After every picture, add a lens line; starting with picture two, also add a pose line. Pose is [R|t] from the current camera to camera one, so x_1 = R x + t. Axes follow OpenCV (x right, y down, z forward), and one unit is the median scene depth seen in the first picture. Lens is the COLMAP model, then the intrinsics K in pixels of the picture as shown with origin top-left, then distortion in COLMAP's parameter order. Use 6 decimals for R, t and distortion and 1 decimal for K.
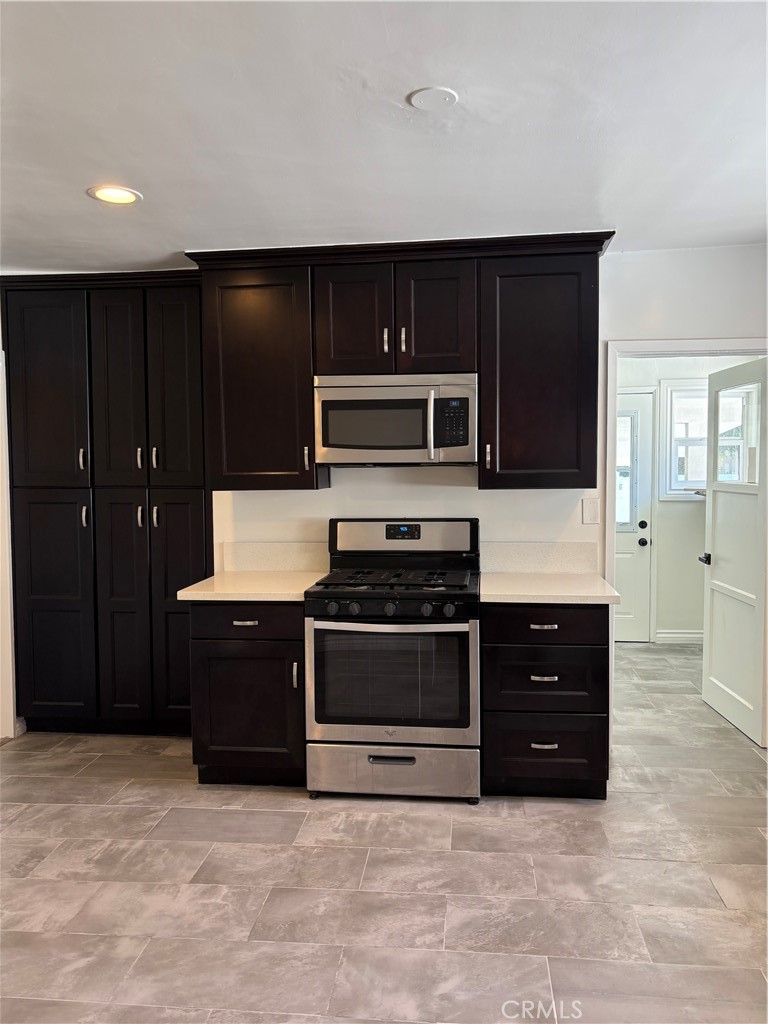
lens RADIAL K [[760.2, 0, 387.0], [0, 760.2, 514.8], [0, 0, 1]] dist [0.034237, -0.036696]
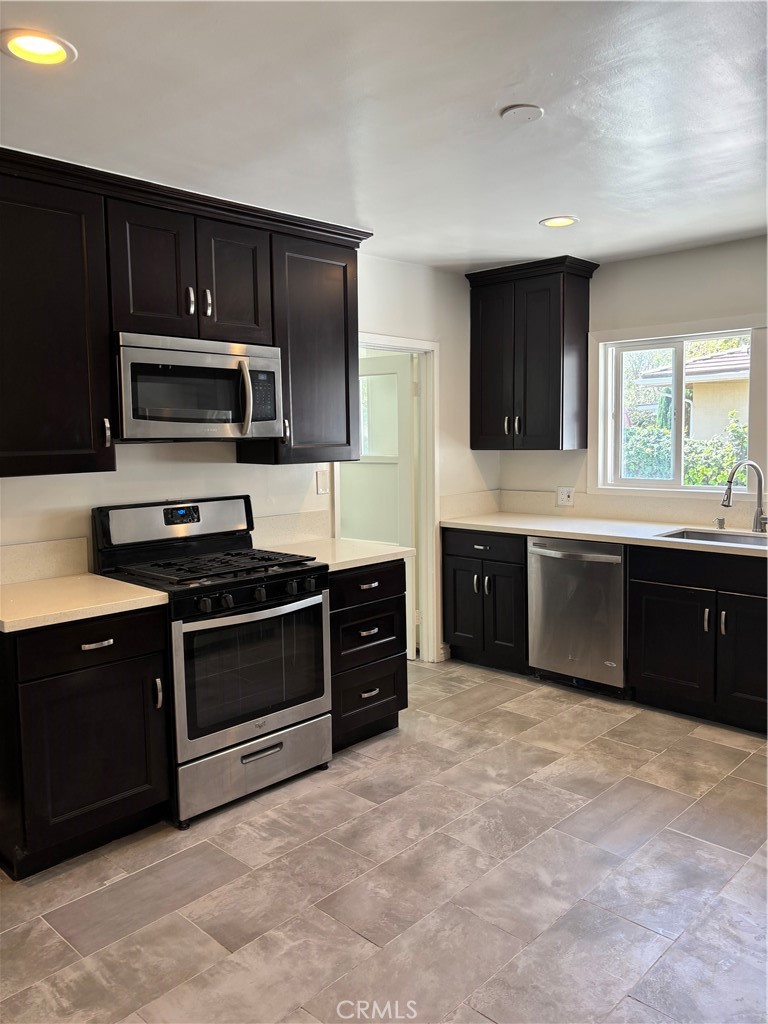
lens RADIAL K [[760.2, 0, 392.9], [0, 760.2, 508.0], [0, 0, 1]] dist [0.034237, -0.036696]
pose [[0.621871, -0.076667, 0.779358, -0.621511], [0.060532, 0.996925, 0.049769, -0.018683], [-0.780776, 0.016226, 0.624600, 0.285258]]
